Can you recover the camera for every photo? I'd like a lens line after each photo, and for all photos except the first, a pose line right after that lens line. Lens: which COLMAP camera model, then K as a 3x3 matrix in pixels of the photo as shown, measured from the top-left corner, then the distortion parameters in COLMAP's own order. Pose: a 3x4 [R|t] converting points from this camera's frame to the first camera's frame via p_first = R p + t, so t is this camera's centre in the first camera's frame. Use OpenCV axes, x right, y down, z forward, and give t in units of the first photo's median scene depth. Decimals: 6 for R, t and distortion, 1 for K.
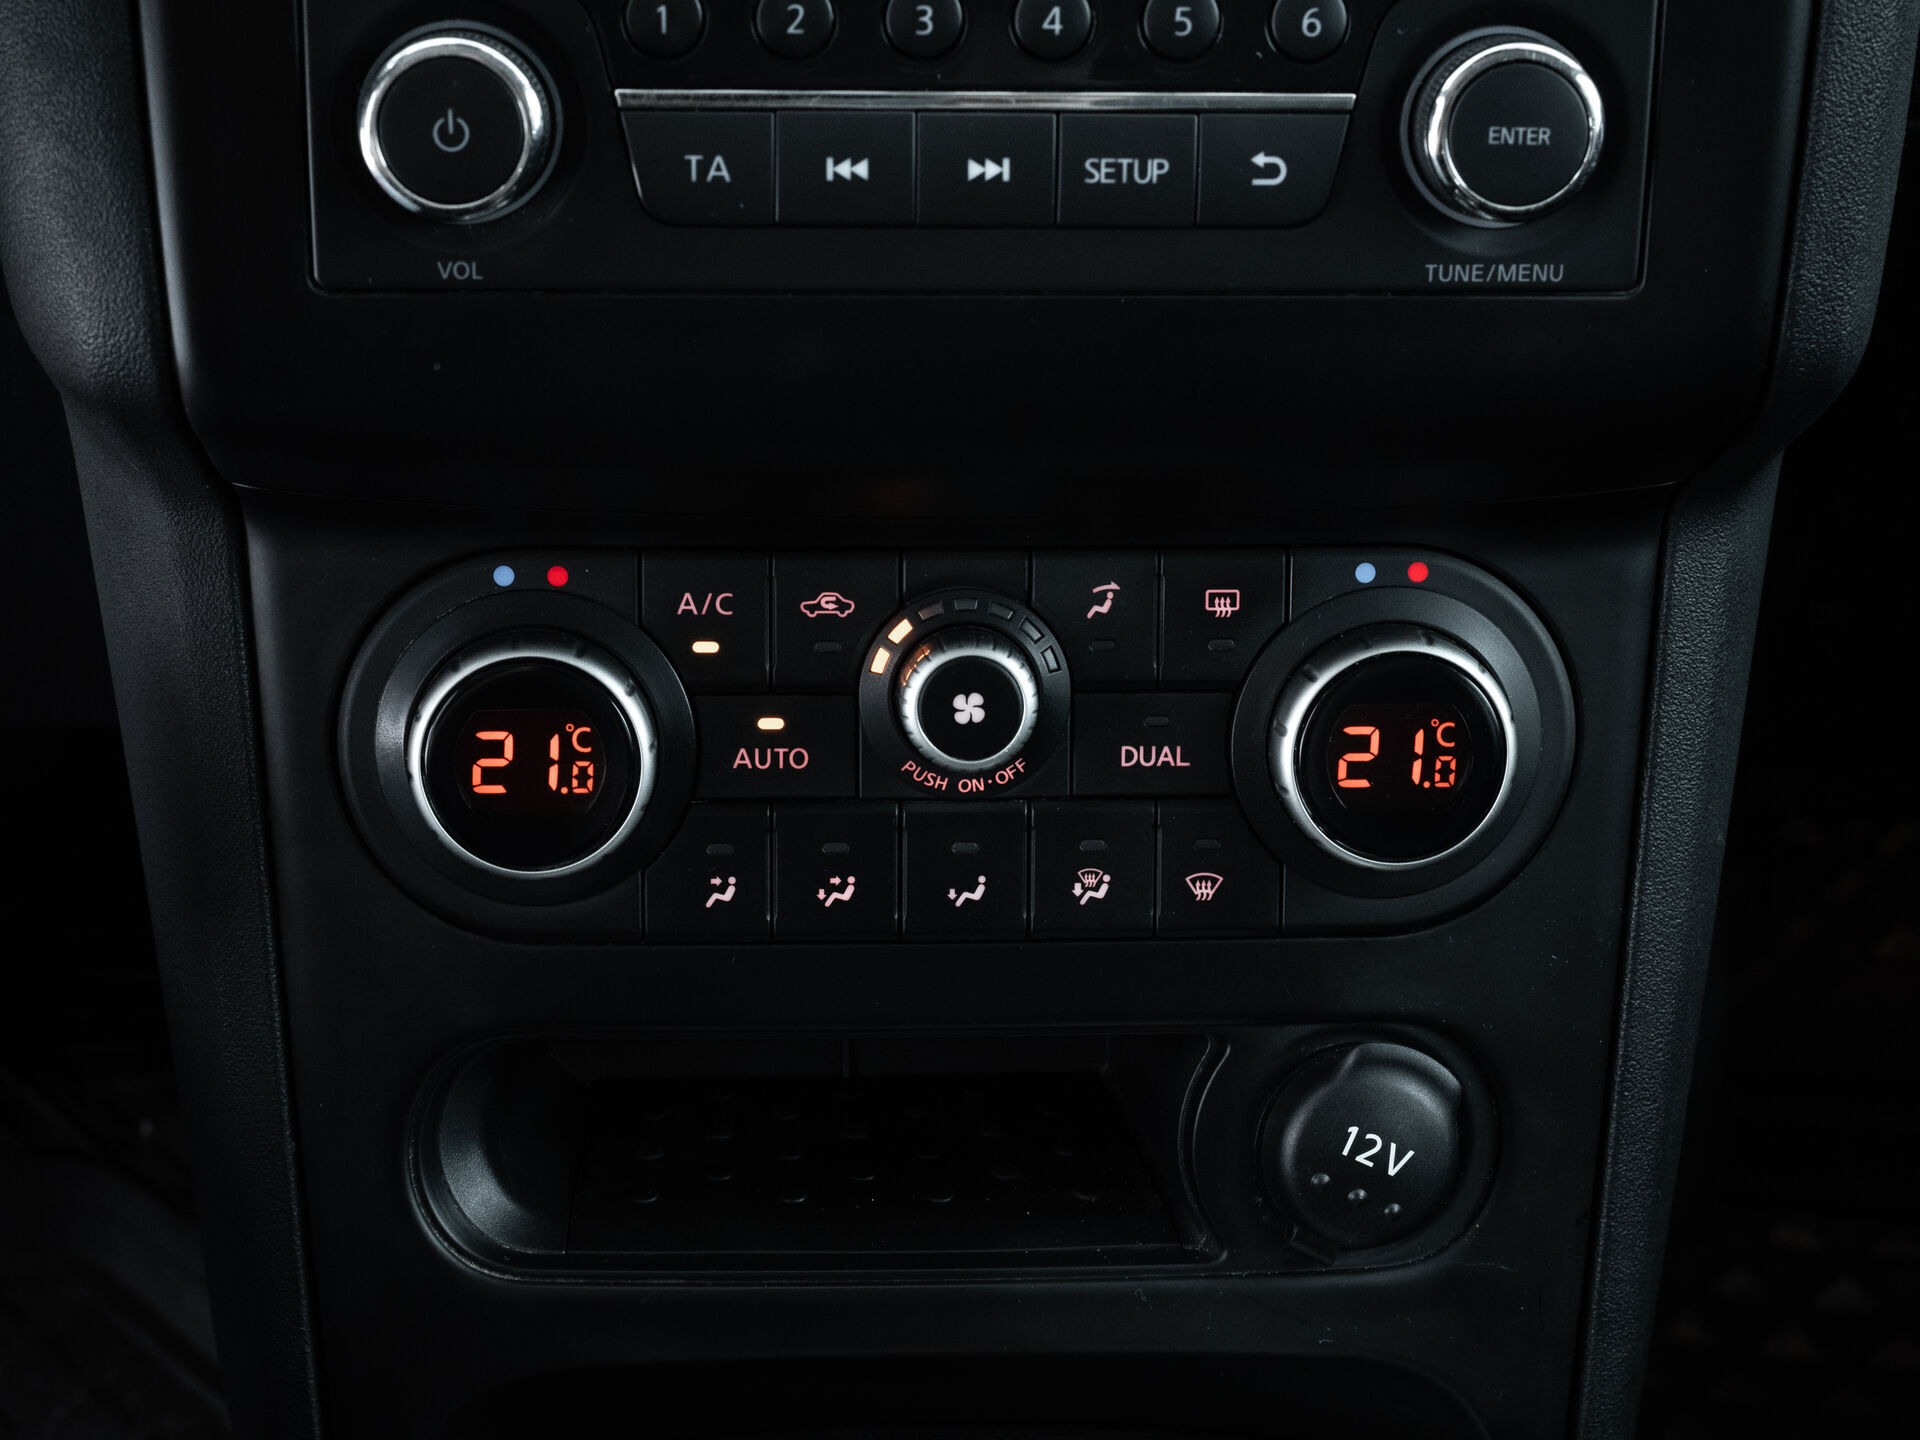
lens RADIAL K [[3549.9, 0, 960.0], [0, 3549.9, 720.0], [0, 0, 1]] dist [0.012909, 0.086670]
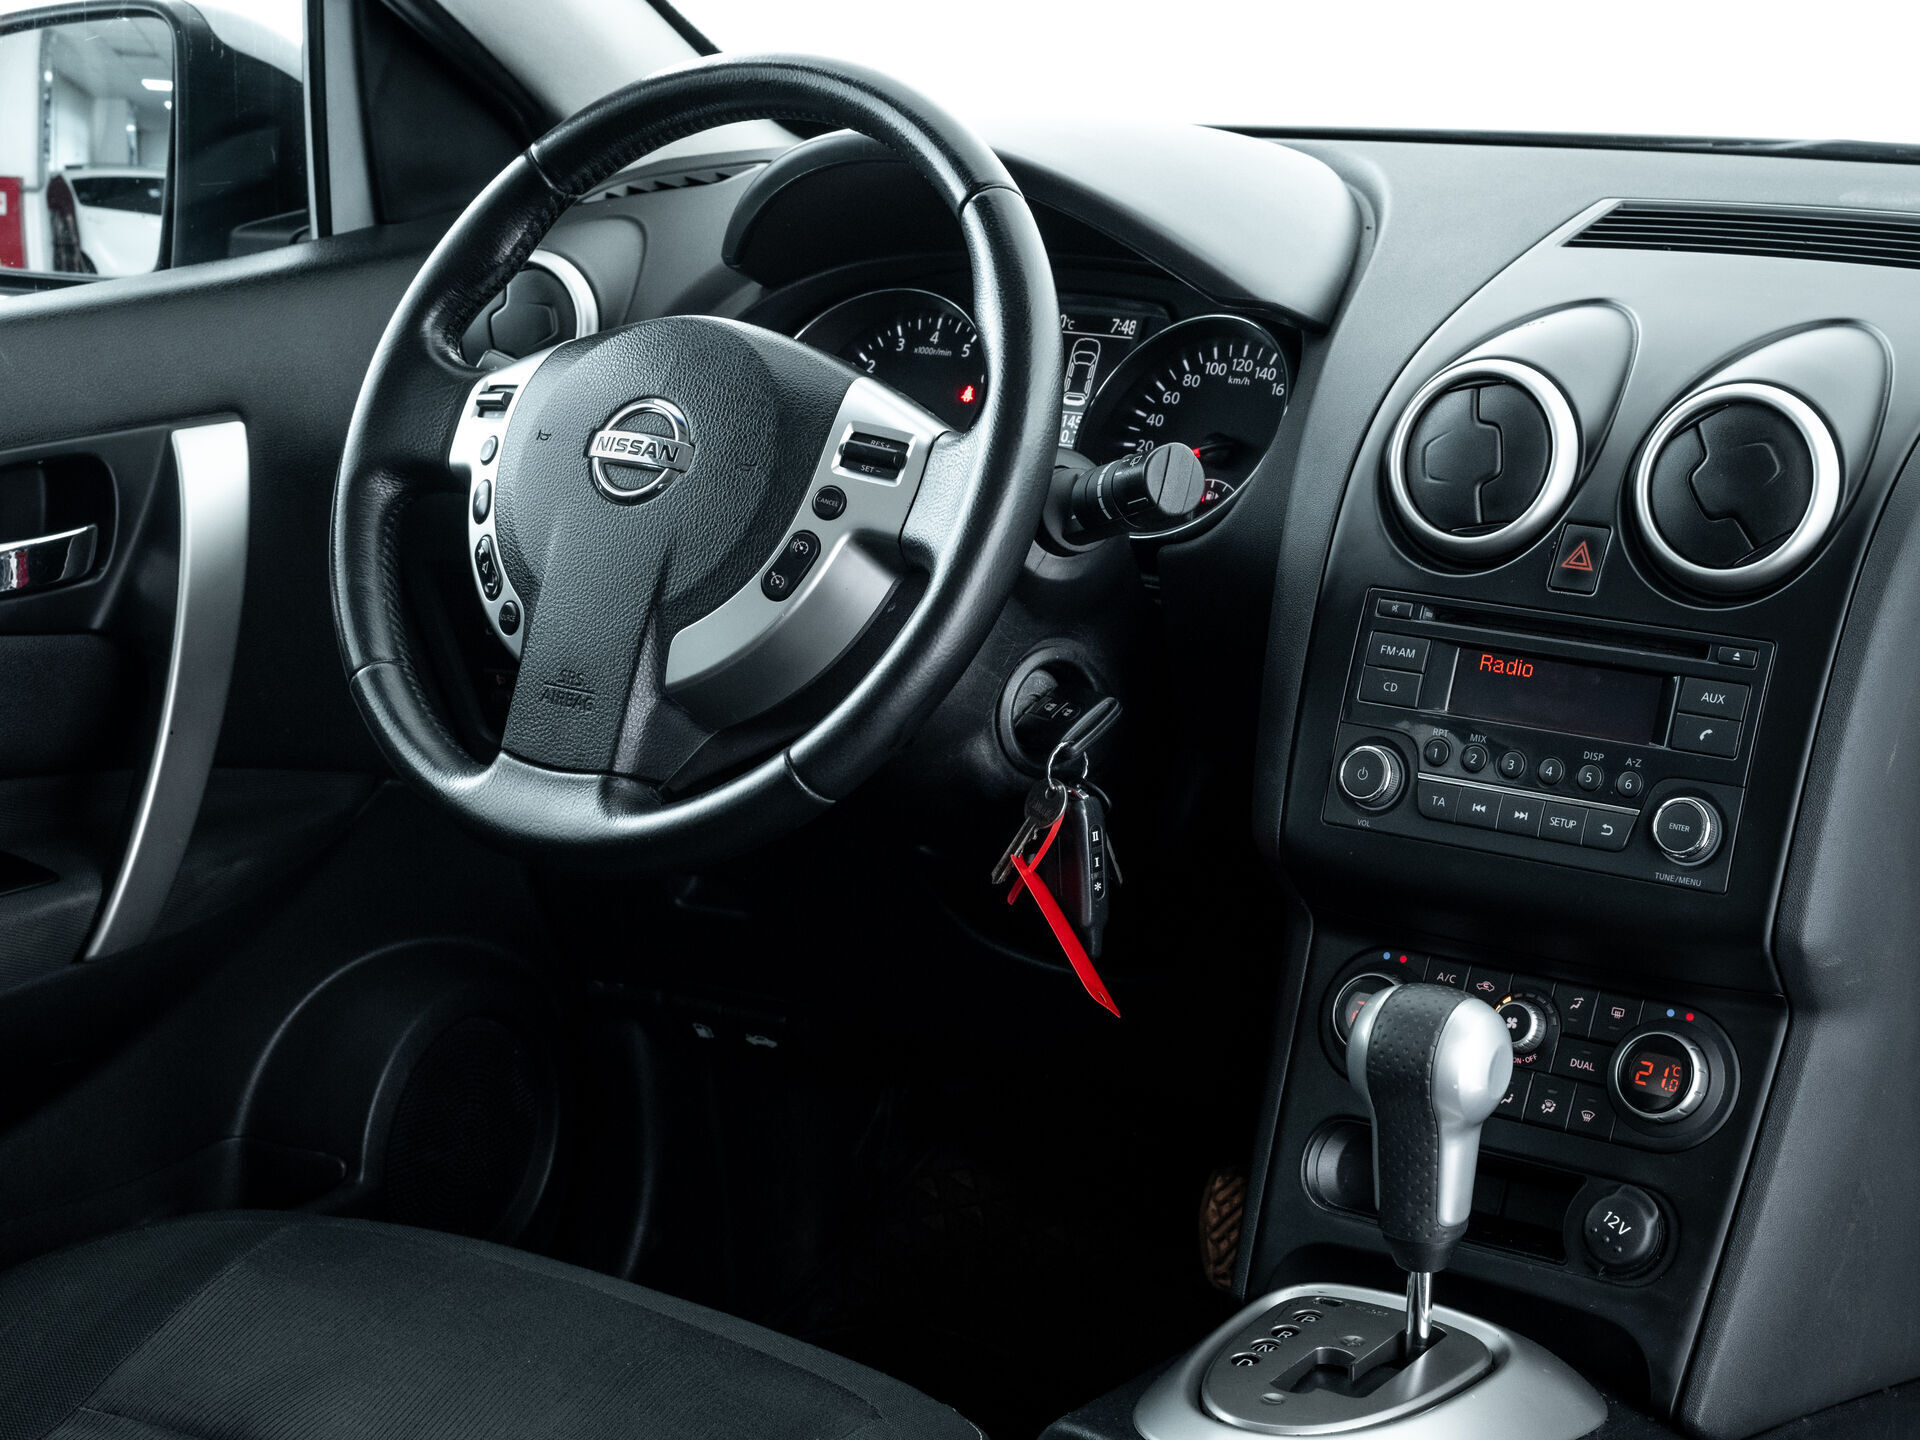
lens RADIAL K [[3549.9, 0, 960.0], [0, 3549.9, 720.0], [0, 0, 1]] dist [0.012909, 0.086670]
pose [[0.780831, 0.117356, -0.613621, 1.452015], [-0.350022, 0.895745, -0.274089, 0.754051], [0.517482, 0.428798, 0.740503, -1.496120]]
